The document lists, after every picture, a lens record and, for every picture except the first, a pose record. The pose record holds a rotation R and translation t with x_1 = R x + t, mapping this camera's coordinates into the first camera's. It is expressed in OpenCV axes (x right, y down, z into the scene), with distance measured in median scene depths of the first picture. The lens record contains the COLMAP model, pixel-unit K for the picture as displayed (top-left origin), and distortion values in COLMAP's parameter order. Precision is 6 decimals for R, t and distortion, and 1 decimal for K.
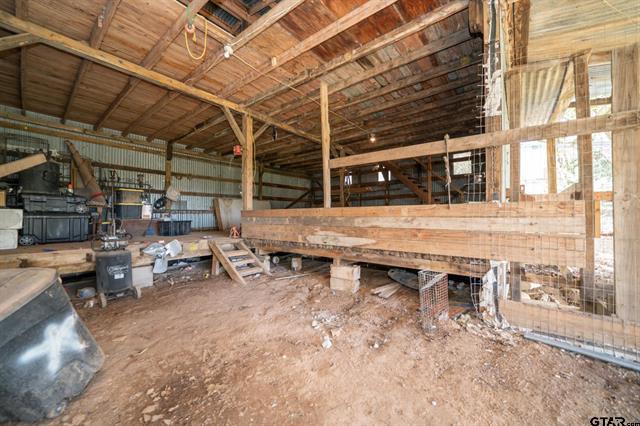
lens RADIAL K [[240.9, 0, 307.8], [0, 240.9, 213.2], [0, 0, 1]] dist [-0.015003, 0.004912]
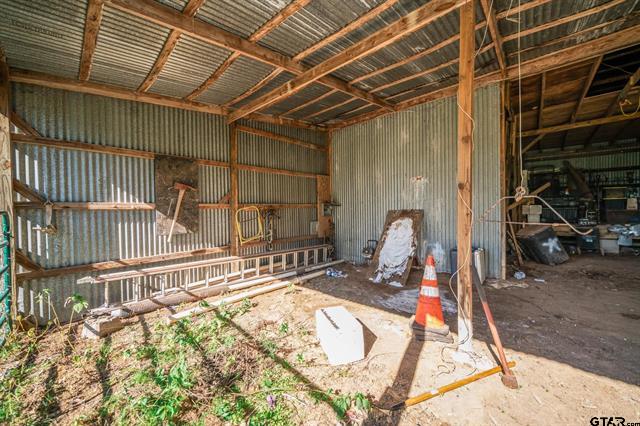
lens RADIAL K [[237.6, 0, 320.0], [0, 237.6, 213.0], [0, 0, 1]] dist [-0.000275, 0.000219]
pose [[-0.050193, 0.011638, -0.998672, 1.032680], [0.022782, 0.999685, 0.010505, -0.012918], [0.998480, -0.022225, -0.050443, -0.880145]]
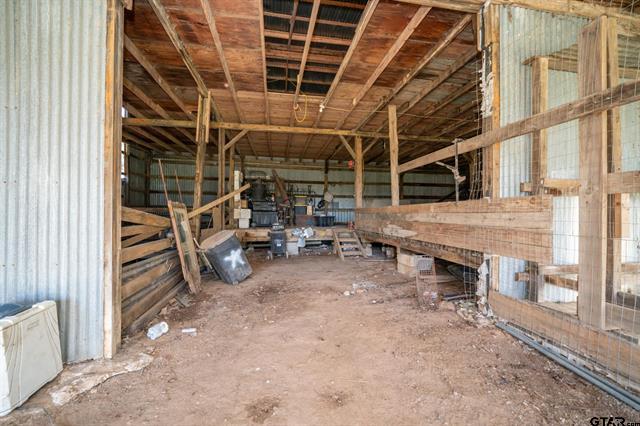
lens RADIAL K [[237.6, 0, 320.0], [0, 237.6, 213.0], [0, 0, 1]] dist [-0.000275, 0.000219]
pose [[0.767855, 0.002316, -0.640620, 0.572306], [0.001092, 0.999987, 0.004925, 0.007810], [0.640623, -0.004481, 0.767843, -0.183506]]
